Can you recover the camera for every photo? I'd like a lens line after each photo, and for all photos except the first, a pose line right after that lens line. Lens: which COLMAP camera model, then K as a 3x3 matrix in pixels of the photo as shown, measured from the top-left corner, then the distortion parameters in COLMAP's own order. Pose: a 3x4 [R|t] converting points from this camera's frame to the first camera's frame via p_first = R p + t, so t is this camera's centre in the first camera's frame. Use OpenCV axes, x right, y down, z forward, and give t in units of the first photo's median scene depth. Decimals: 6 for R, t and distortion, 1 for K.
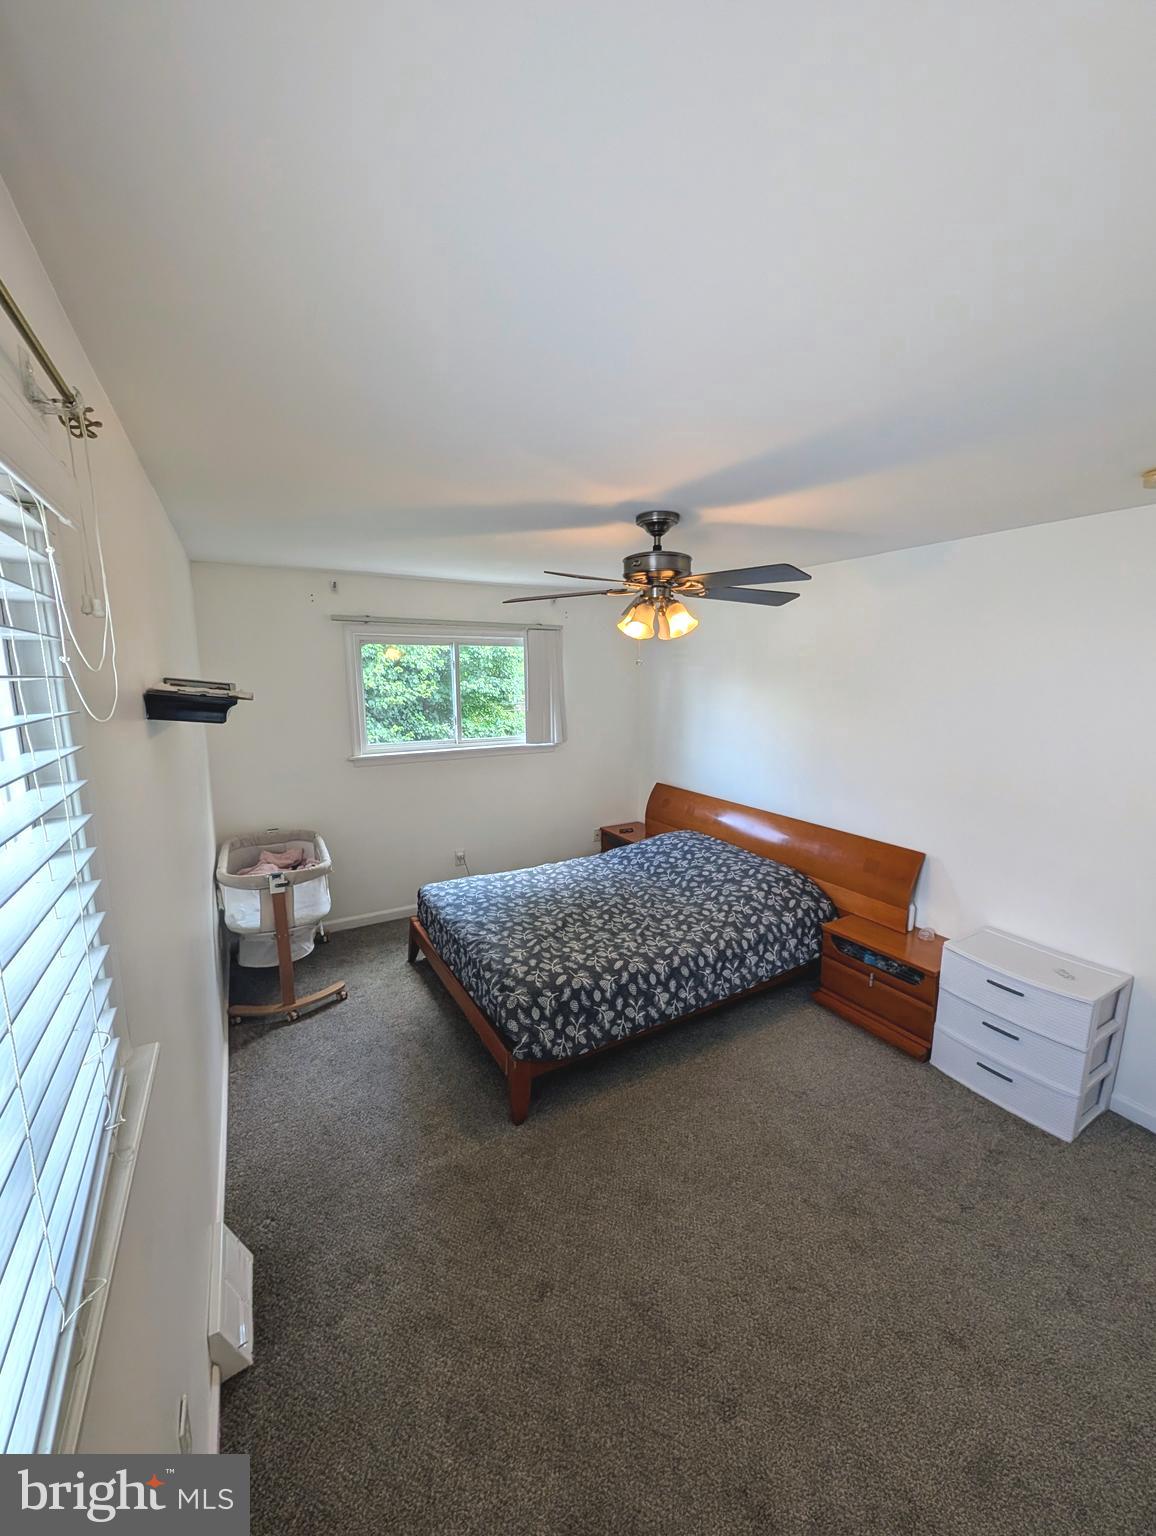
lens RADIAL K [[590.7, 0, 584.3], [0, 590.7, 766.5], [0, 0, 1]] dist [0.001267, 0.000113]
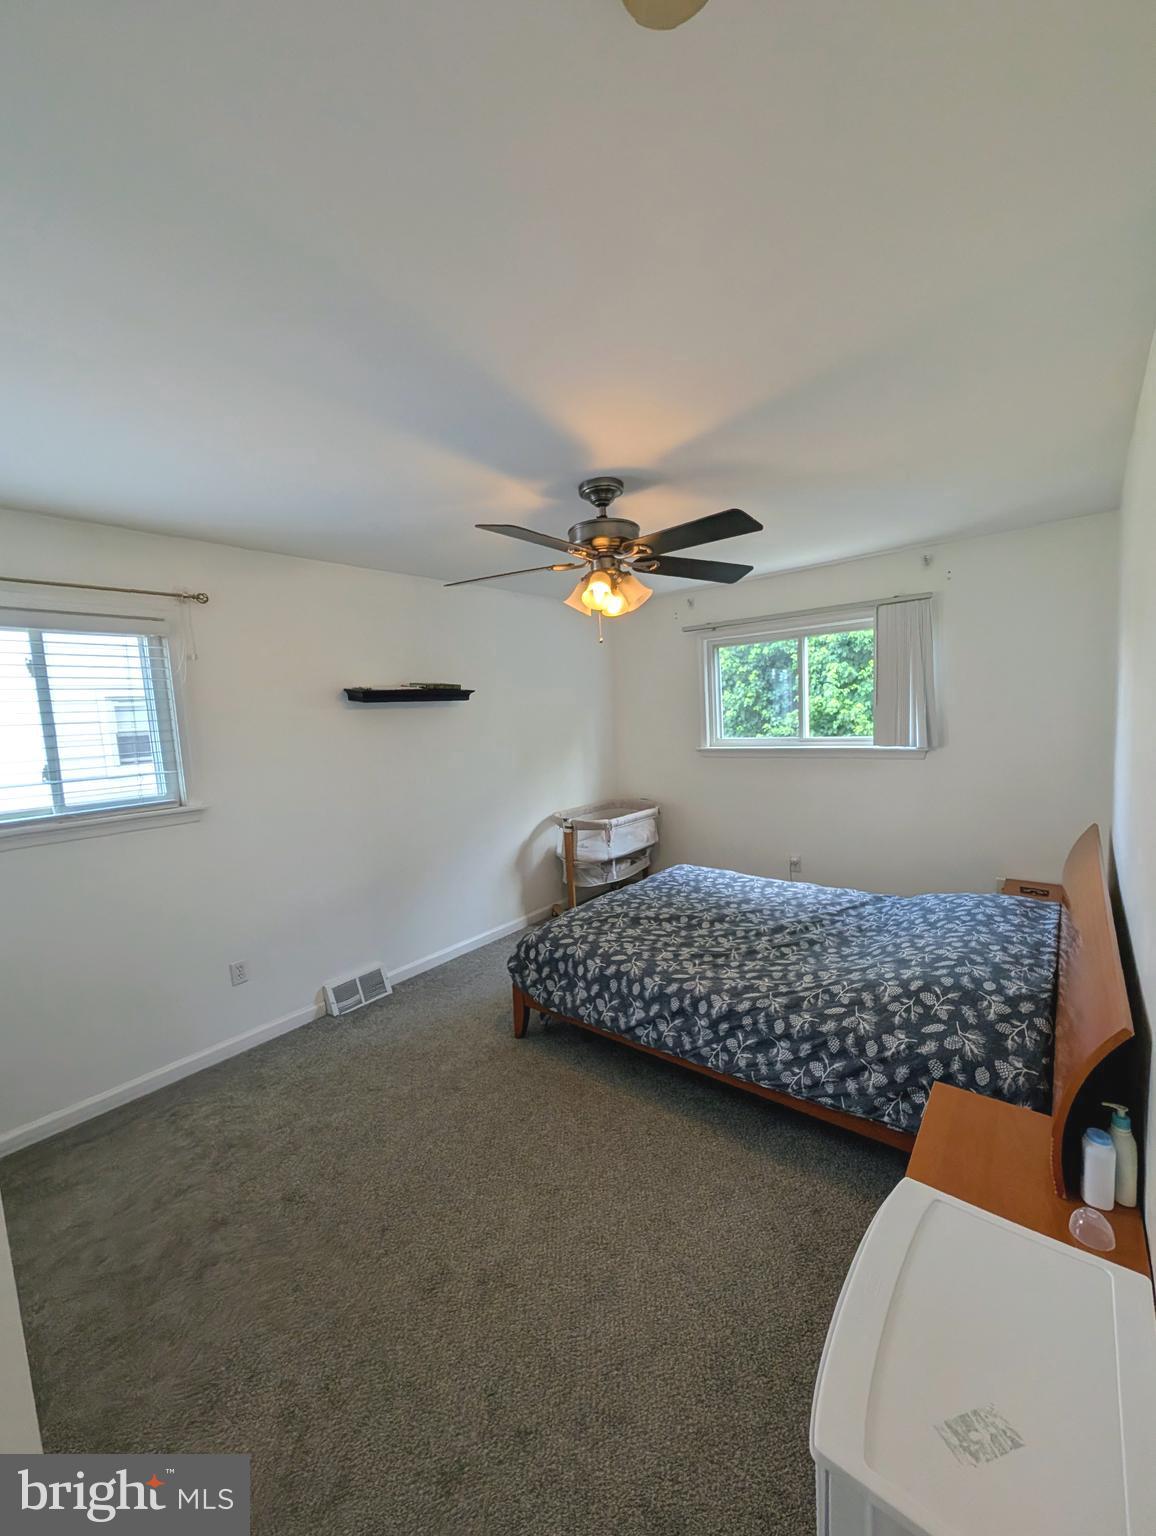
lens RADIAL K [[590.7, 0, 584.3], [0, 590.7, 766.5], [0, 0, 1]] dist [0.001267, 0.000113]
pose [[0.352173, 0.073501, -0.933044, 0.782653], [-0.100034, 0.994157, 0.040558, -0.004774], [0.930574, 0.079052, 0.357468, 0.501433]]
